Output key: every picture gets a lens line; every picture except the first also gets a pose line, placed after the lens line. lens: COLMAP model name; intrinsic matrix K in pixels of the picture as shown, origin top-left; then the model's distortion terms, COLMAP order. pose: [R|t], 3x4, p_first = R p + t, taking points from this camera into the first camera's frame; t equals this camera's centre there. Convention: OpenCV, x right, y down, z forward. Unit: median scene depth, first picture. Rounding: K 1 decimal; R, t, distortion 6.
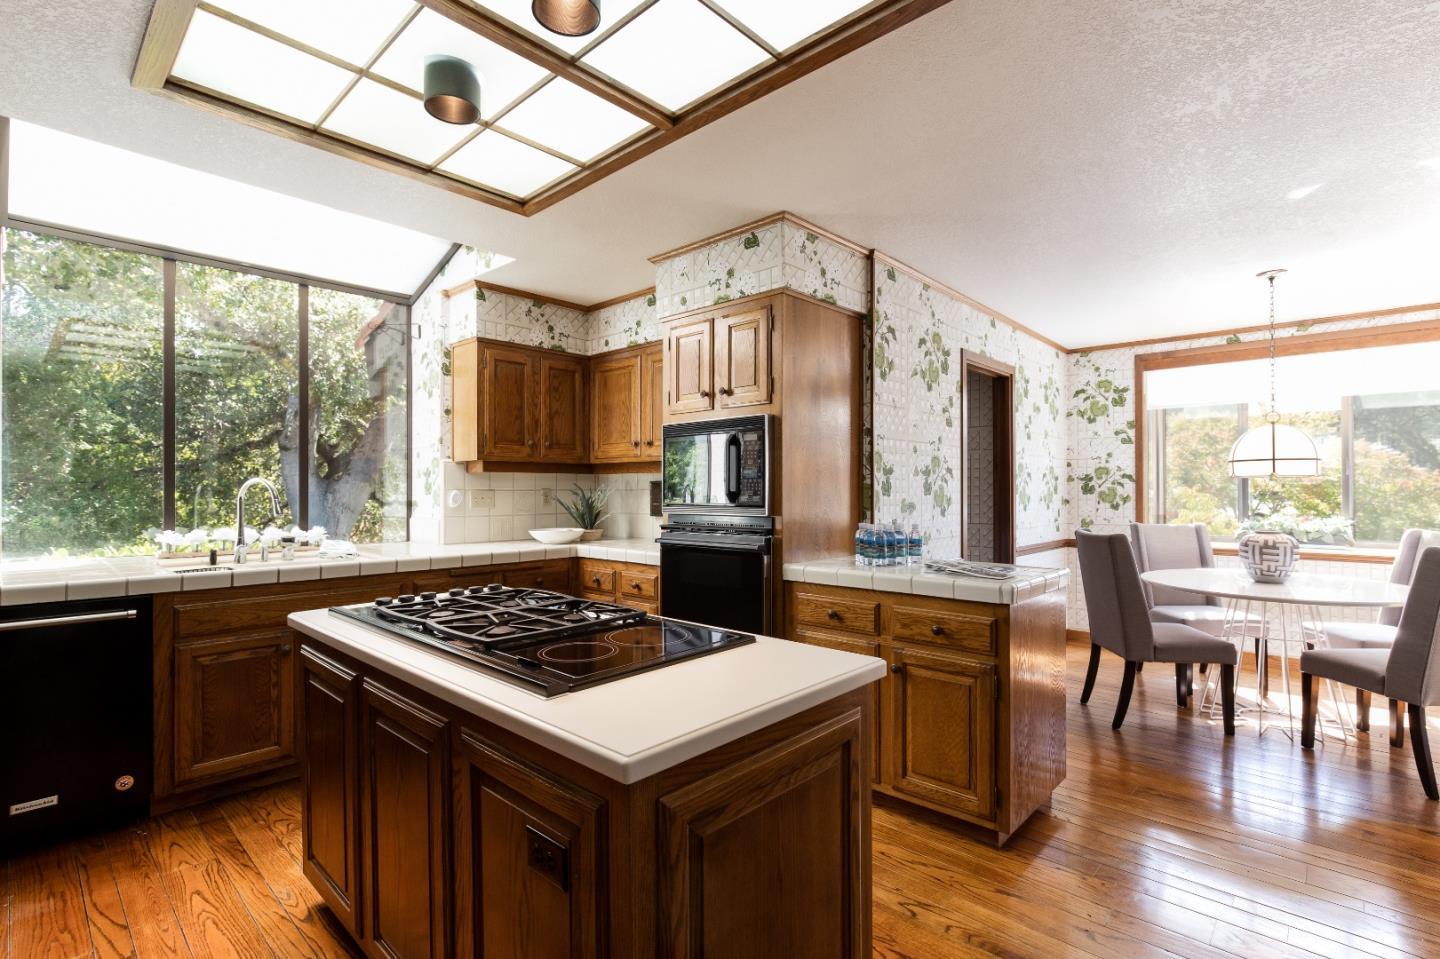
lens RADIAL K [[666.7, 0, 719.5], [0, 666.7, 486.3], [0, 0, 1]] dist [-0.012147, 0.000299]
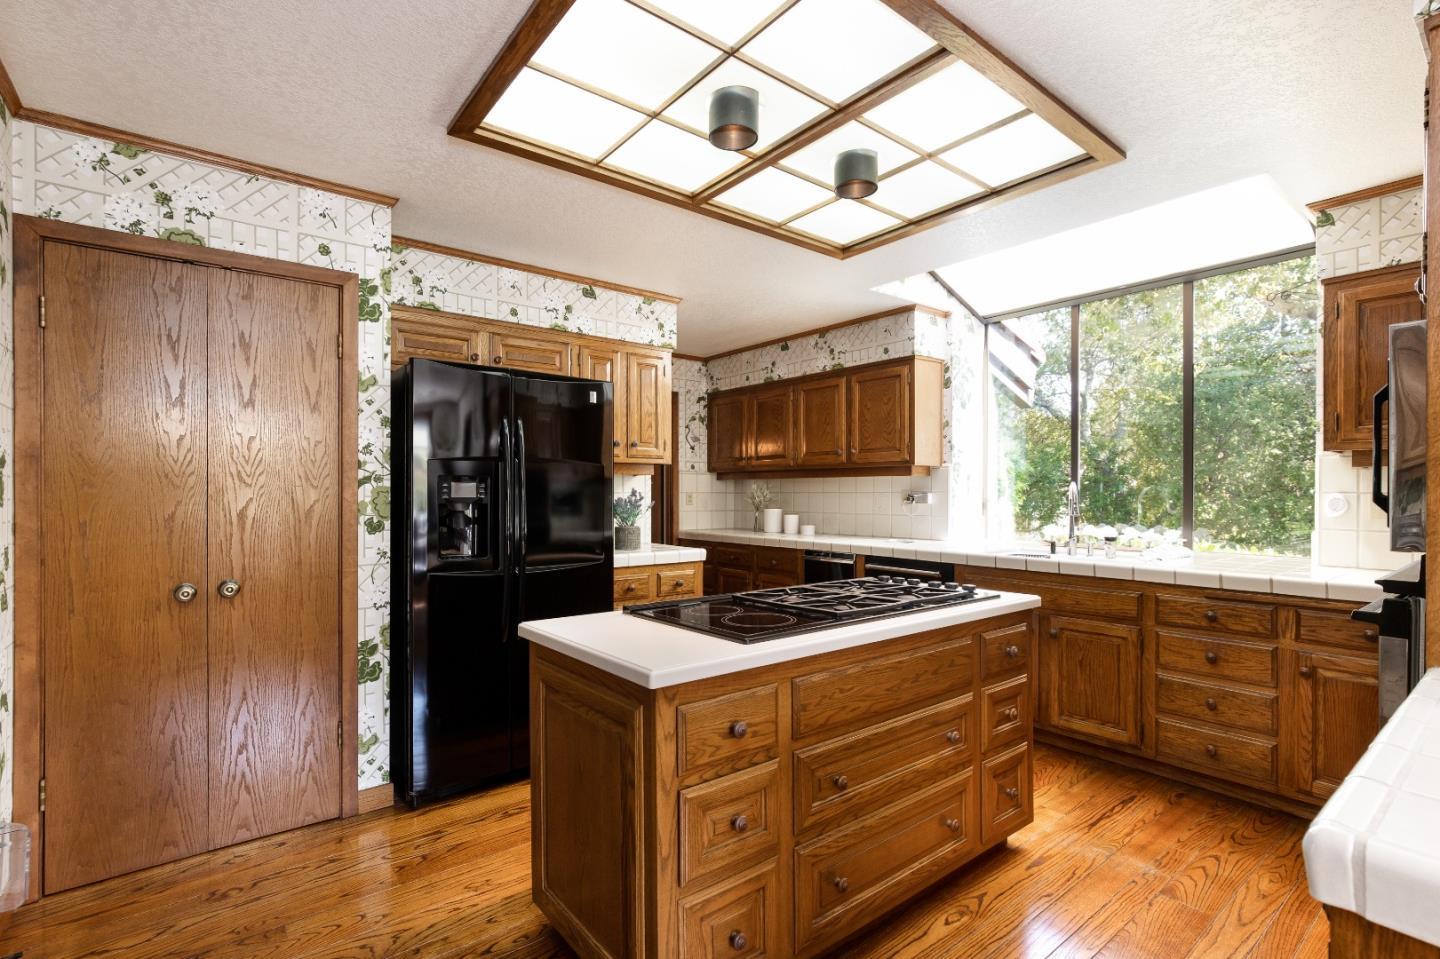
lens RADIAL K [[666.7, 0, 717.4], [0, 666.7, 482.7], [0, 0, 1]] dist [-0.012147, 0.000299]
pose [[-0.154032, -0.013304, -0.987976, 0.344606], [0.002197, 0.999902, -0.013807, 0.002386], [0.988063, -0.004297, -0.153988, 0.366451]]
